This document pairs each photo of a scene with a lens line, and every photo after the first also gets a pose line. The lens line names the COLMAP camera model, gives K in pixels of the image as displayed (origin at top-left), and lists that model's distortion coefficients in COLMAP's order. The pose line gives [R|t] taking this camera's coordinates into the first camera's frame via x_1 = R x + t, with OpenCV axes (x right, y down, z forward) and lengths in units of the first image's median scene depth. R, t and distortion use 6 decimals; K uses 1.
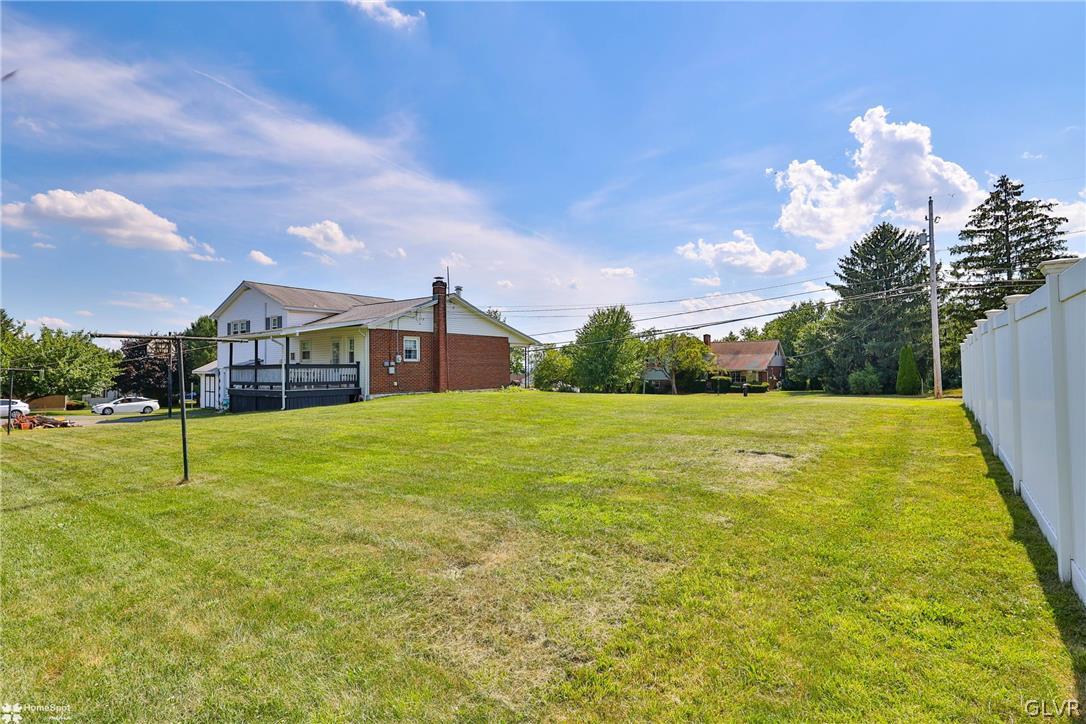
lens RADIAL K [[533.3, 0, 543.6], [0, 533.3, 363.2], [0, 0, 1]] dist [-0.000788, 0.001075]
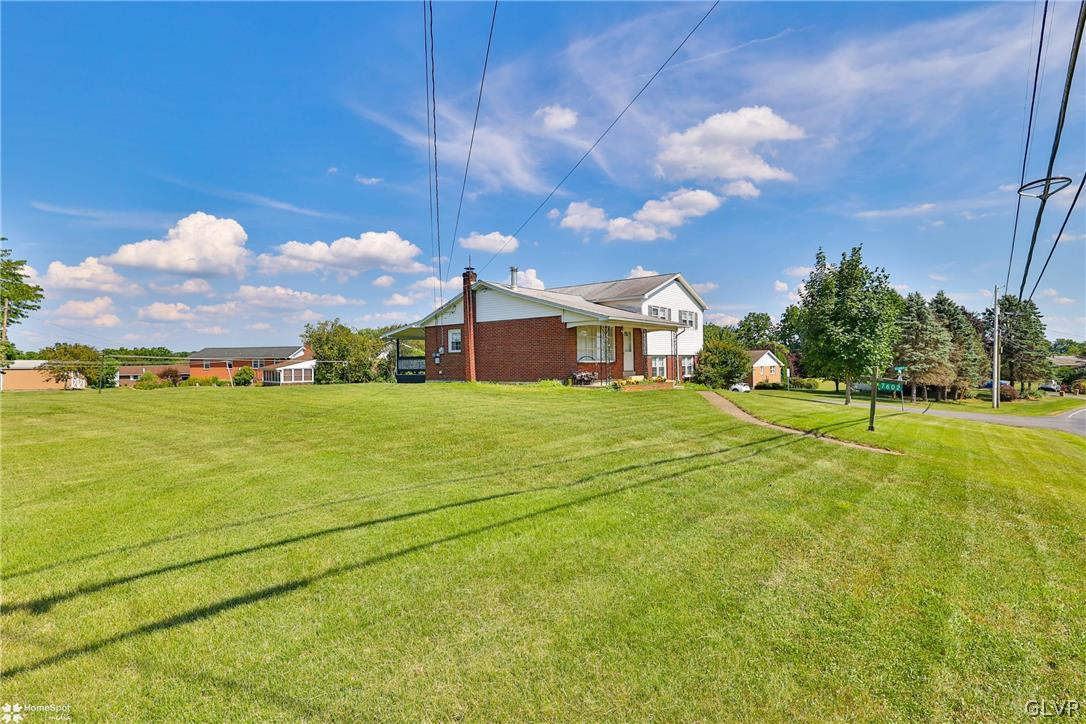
lens RADIAL K [[533.3, 0, 544.9], [0, 533.3, 359.9], [0, 0, 1]] dist [-0.000788, 0.001075]
pose [[-0.043873, 0.014977, -0.998925, 0.838597], [0.032355, 0.999384, 0.013563, 0.003093], [0.998513, -0.031725, -0.044330, 1.238719]]
